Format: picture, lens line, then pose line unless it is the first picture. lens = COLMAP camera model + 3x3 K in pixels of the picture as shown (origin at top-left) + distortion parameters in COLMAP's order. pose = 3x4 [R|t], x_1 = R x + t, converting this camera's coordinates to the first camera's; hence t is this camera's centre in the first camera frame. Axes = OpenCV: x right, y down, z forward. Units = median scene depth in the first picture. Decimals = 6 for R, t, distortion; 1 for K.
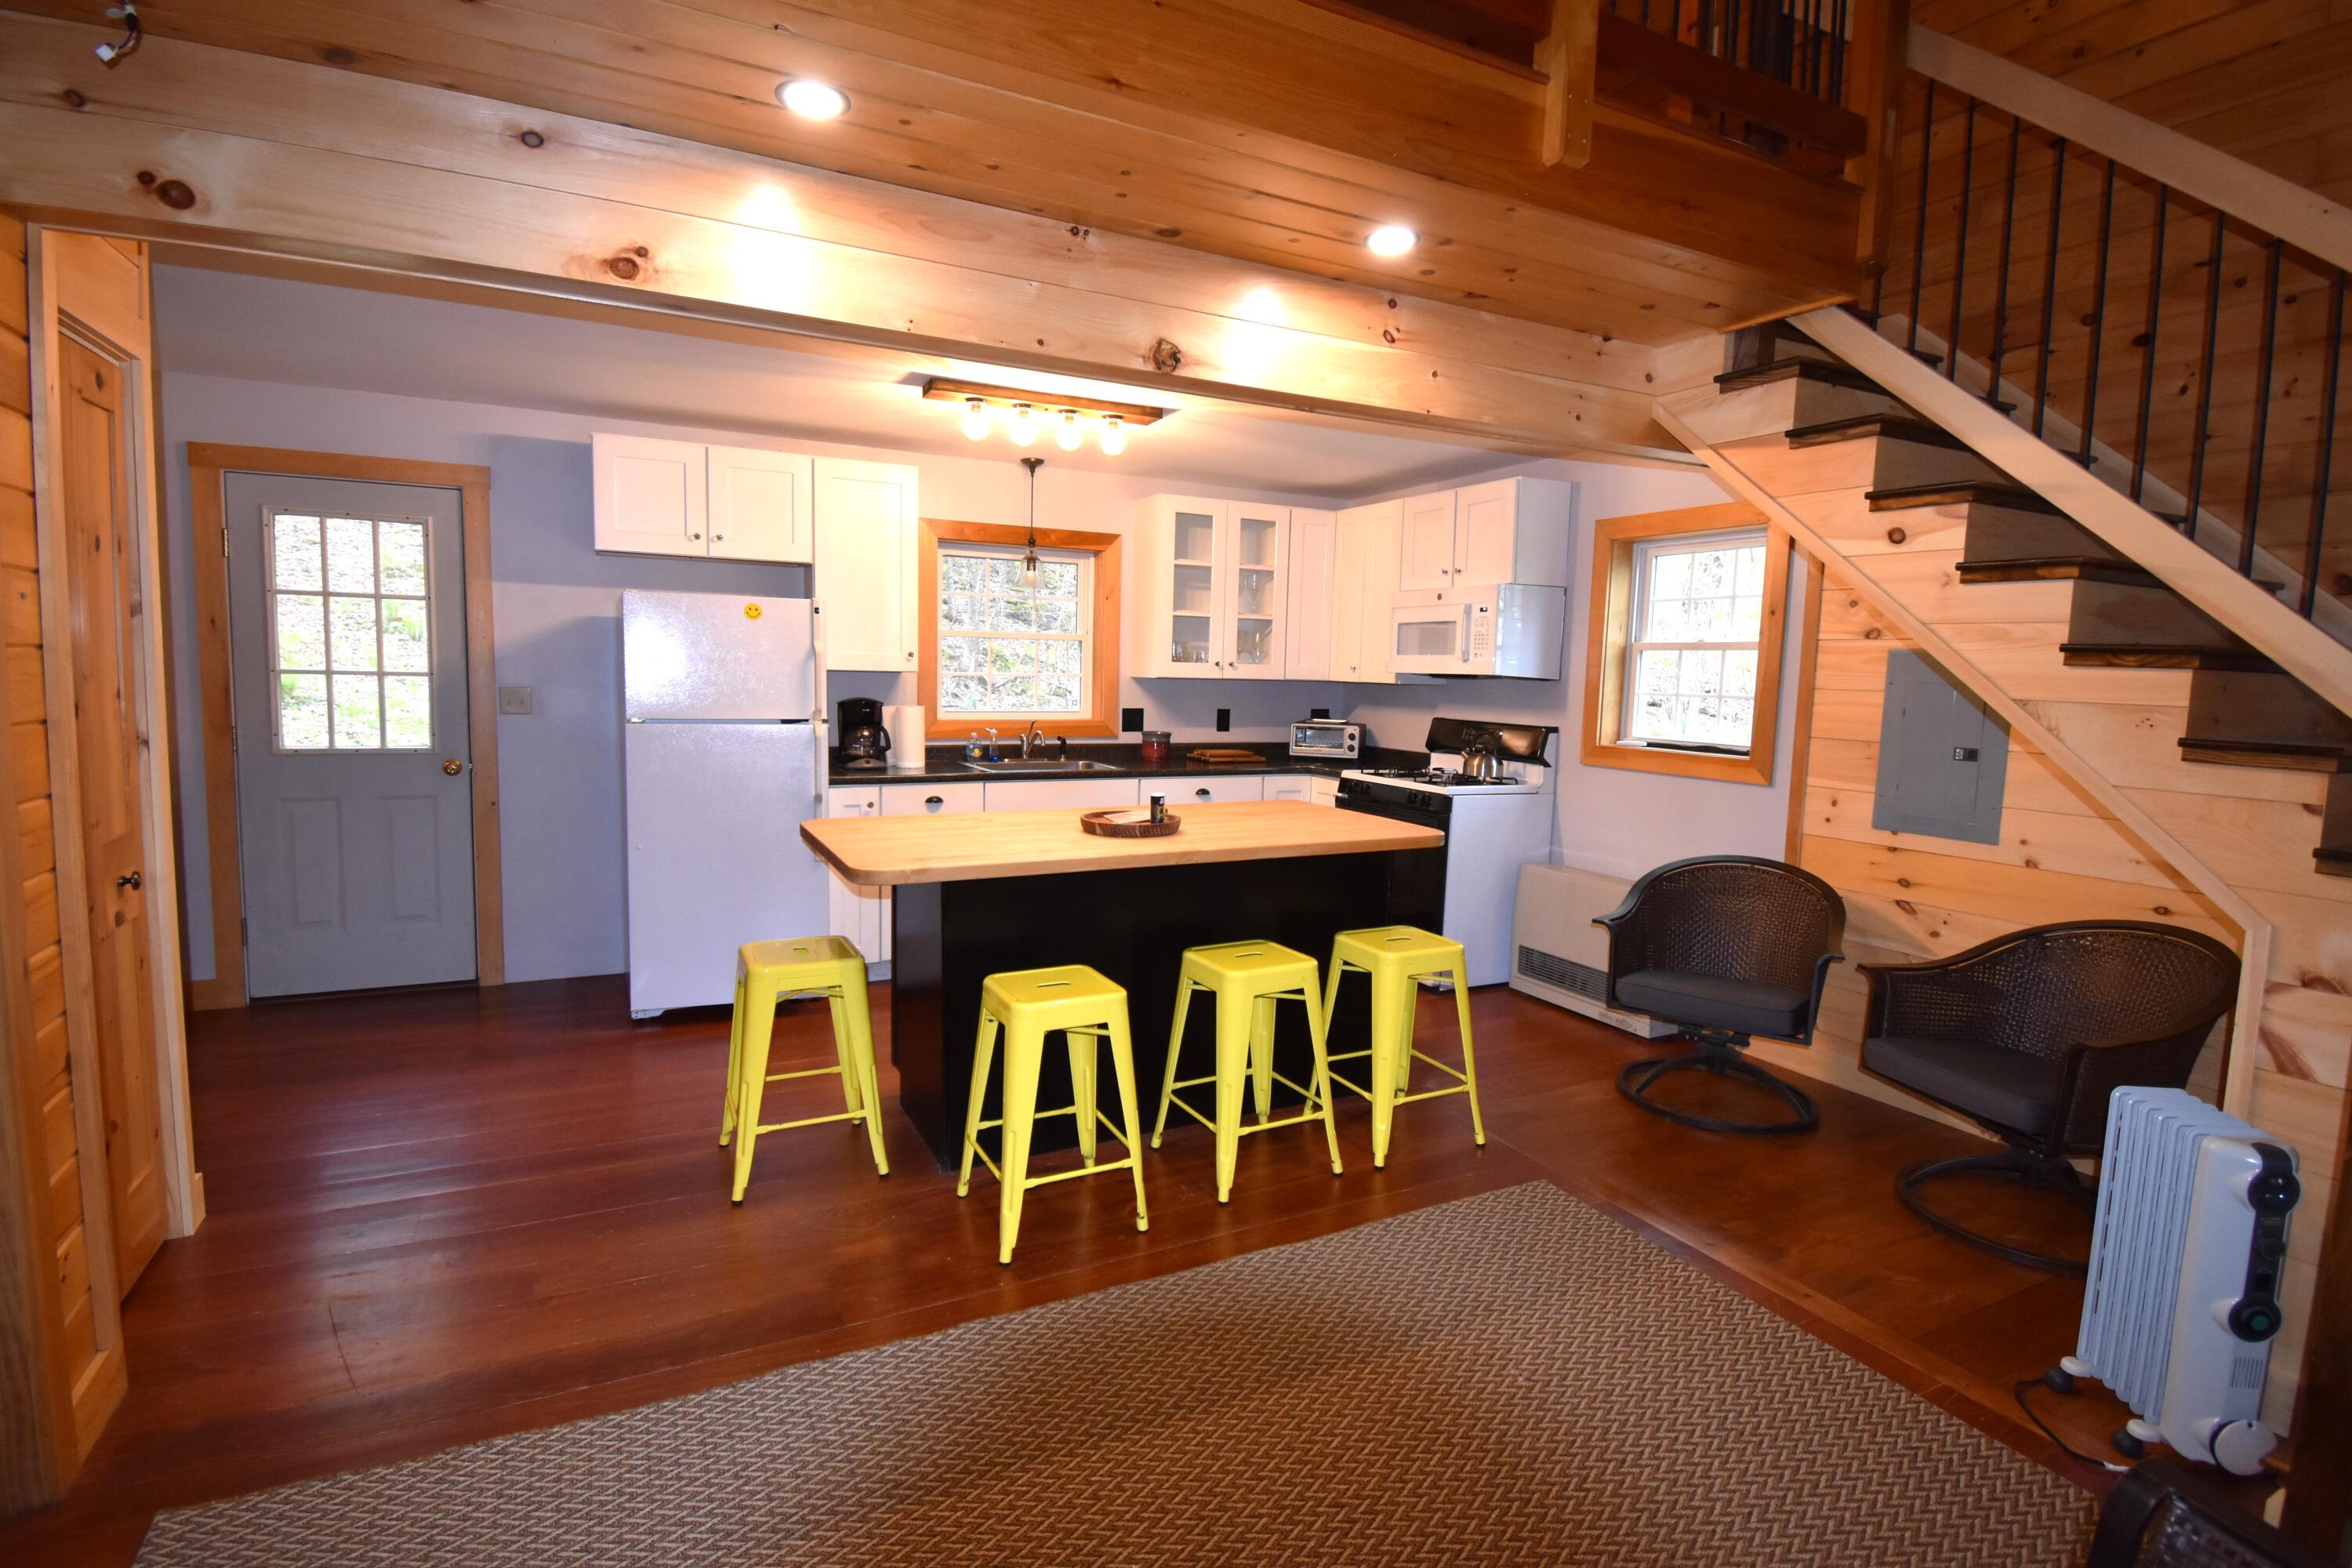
lens RADIAL K [[1114.4, 0, 1173.6], [0, 1114.4, 783.3], [0, 0, 1]] dist [0.025761, -0.027402]
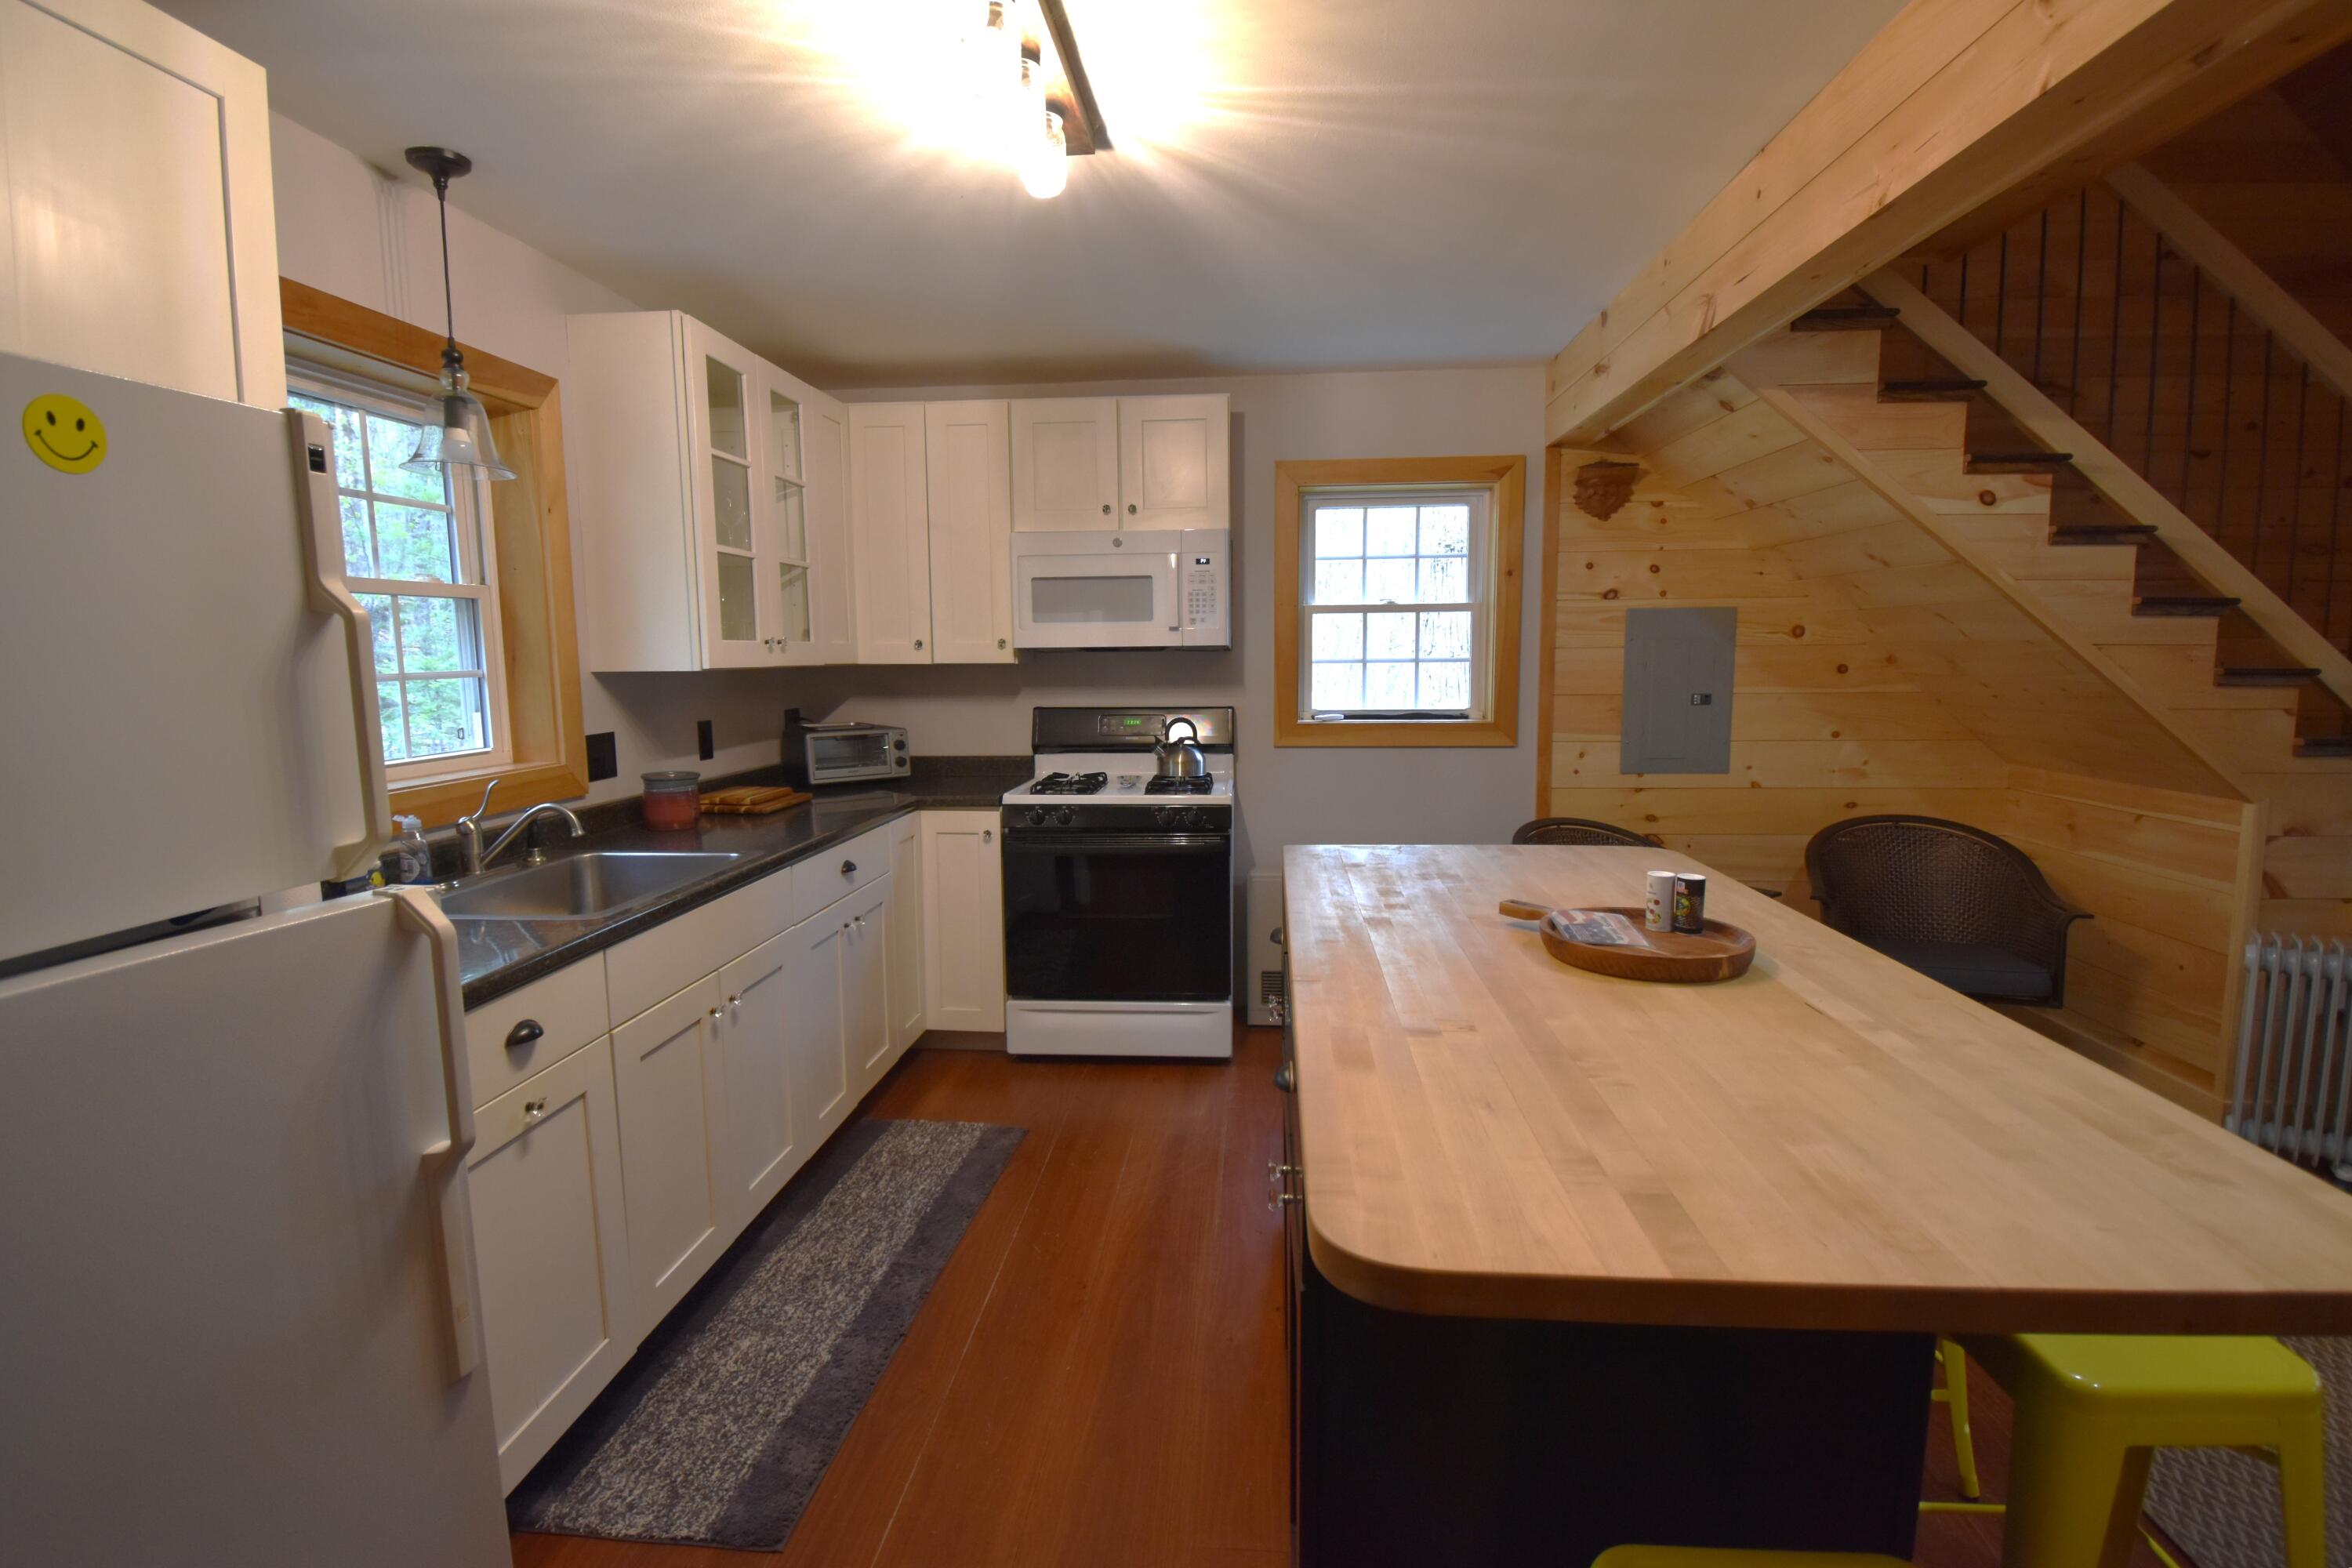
lens RADIAL K [[1086.7, 0, 1174.2], [0, 1086.7, 773.9], [0, 0, 1]] dist [0.022510, -0.024037]
pose [[0.527456, -0.126690, 0.840083, -0.413970], [0.111944, 0.990561, 0.079098, -0.076865], [-0.842175, 0.052322, 0.536660, 0.665744]]
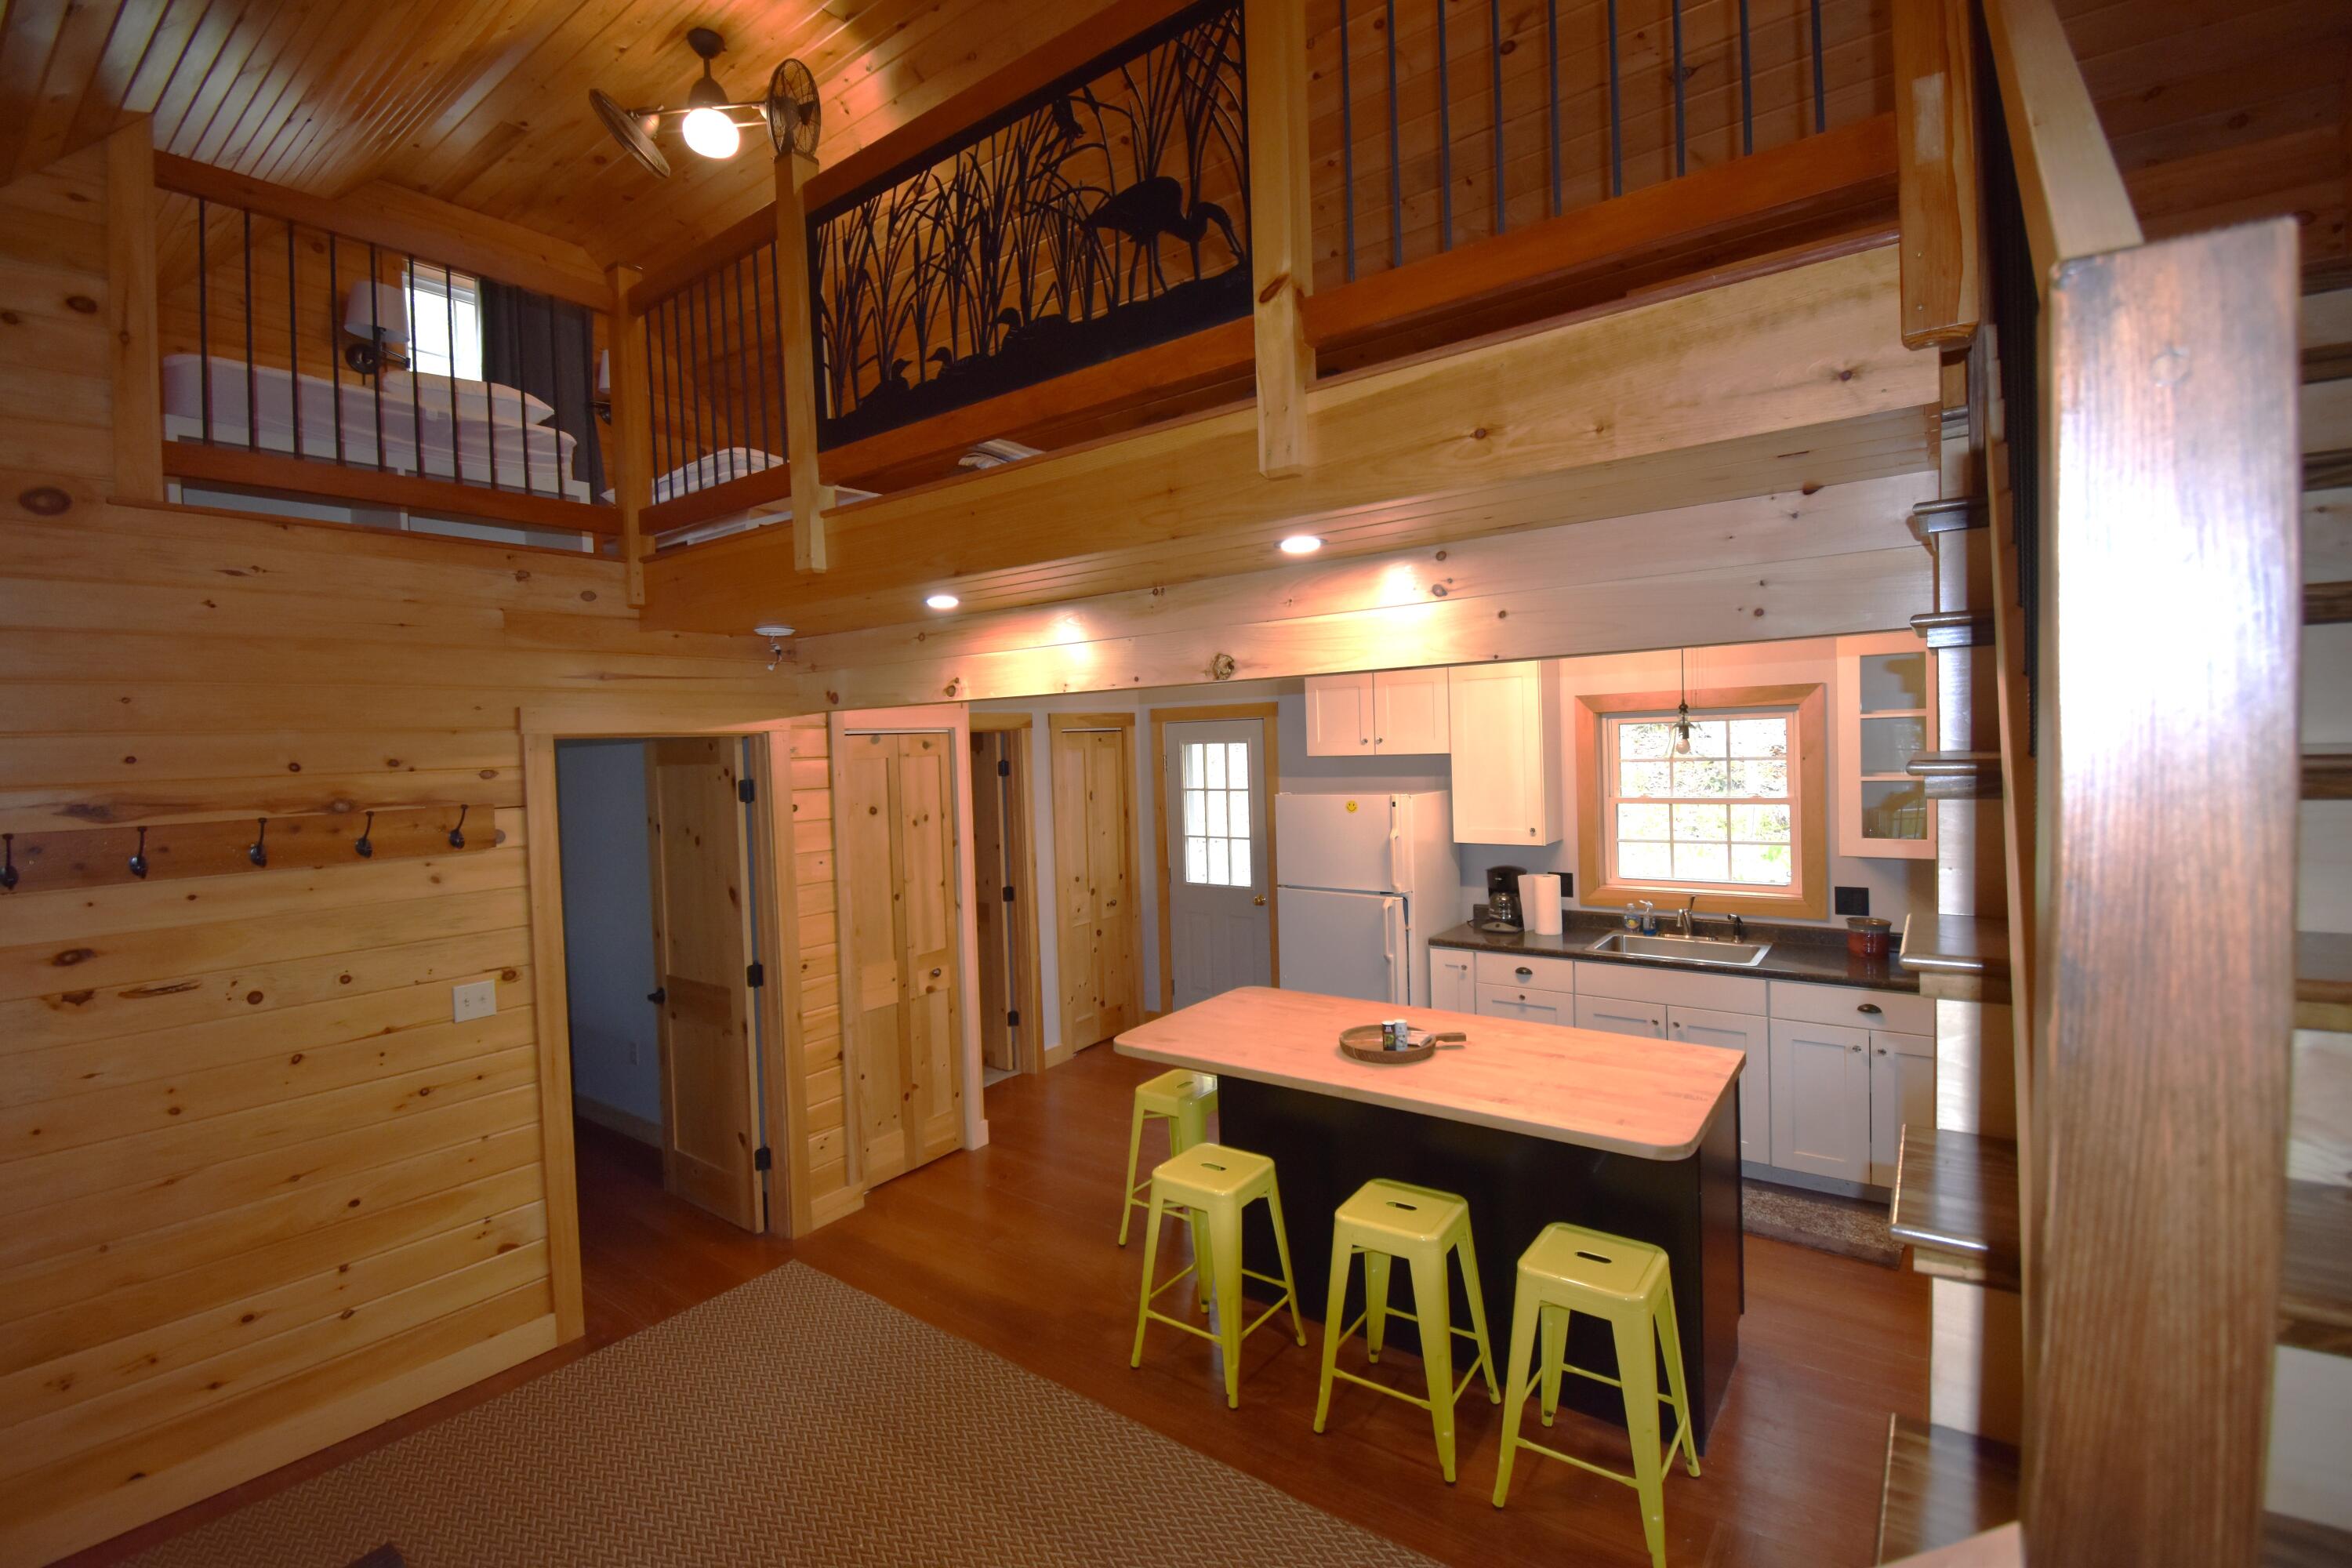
lens RADIAL K [[1034.9, 0, 1176.1], [0, 1034.9, 774.1], [0, 0, 1]] dist [0.019588, -0.025660]
pose [[0.445329, -0.009507, -0.895316, 0.557486], [-0.048063, 0.998248, -0.034506, -0.130170], [0.894076, 0.058398, 0.444092, 0.268659]]
